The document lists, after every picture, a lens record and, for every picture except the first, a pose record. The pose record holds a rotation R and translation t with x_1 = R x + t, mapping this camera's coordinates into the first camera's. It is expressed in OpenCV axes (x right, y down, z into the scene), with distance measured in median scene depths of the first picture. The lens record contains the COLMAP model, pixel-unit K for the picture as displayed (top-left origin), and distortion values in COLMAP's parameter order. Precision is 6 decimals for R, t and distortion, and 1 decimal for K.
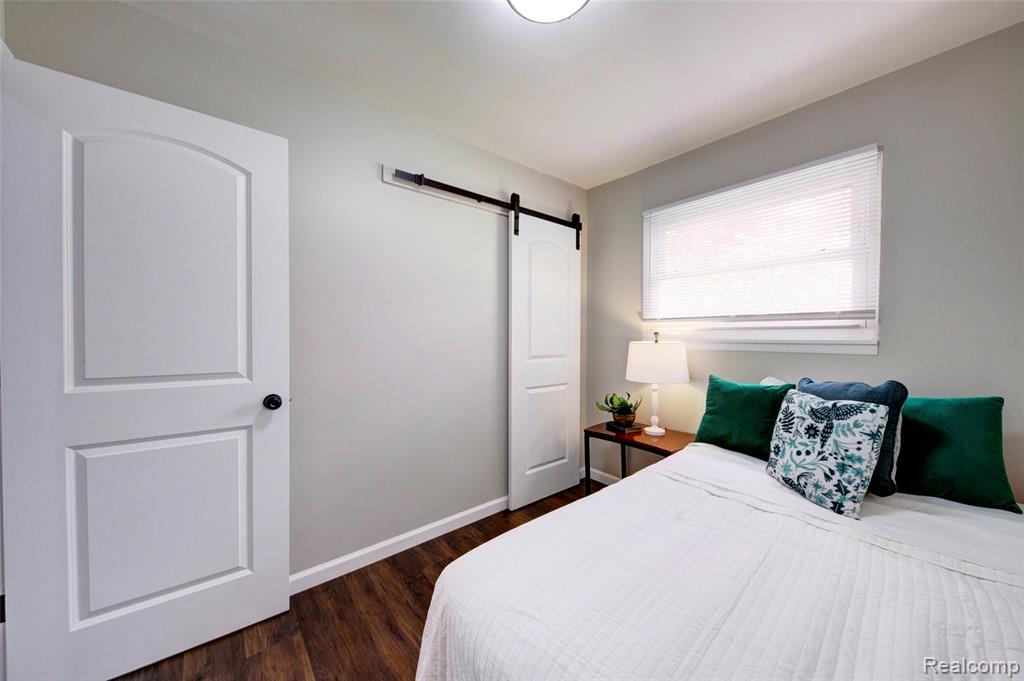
lens RADIAL K [[351.2, 0, 512.3], [0, 351.2, 340.0], [0, 0, 1]] dist [0.001651, -0.002034]
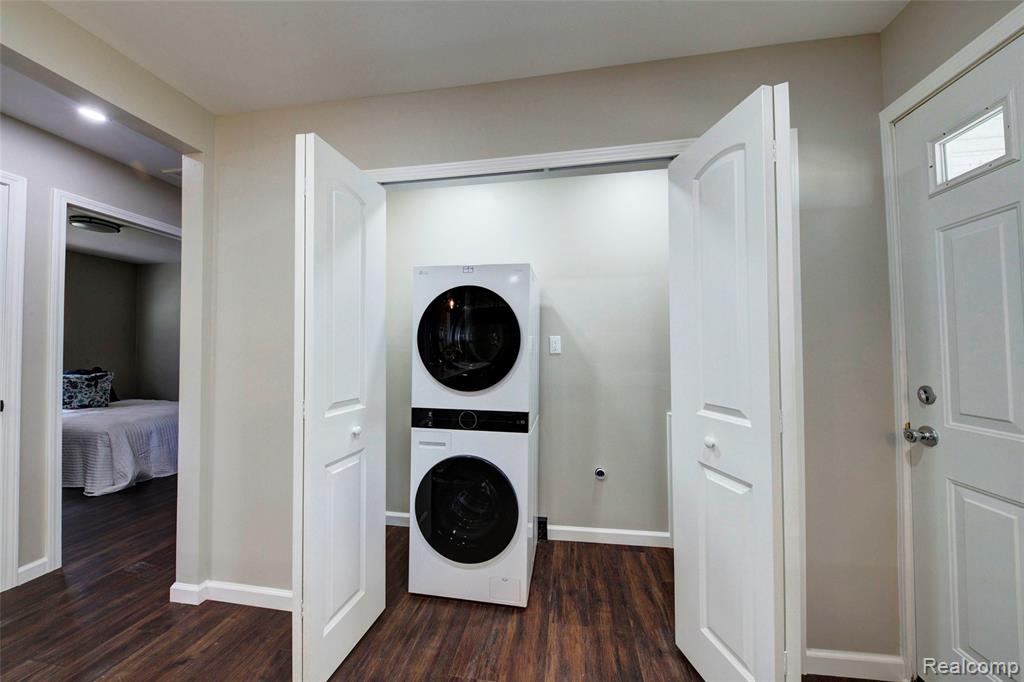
lens RADIAL K [[351.2, 0, 512.2], [0, 351.2, 339.4], [0, 0, 1]] dist [0.001651, -0.002034]
pose [[-0.637993, 0.033552, 0.769311, -3.763560], [0.015675, 0.999409, -0.030588, 0.029523], [-0.769883, -0.007456, -0.638142, 0.189499]]
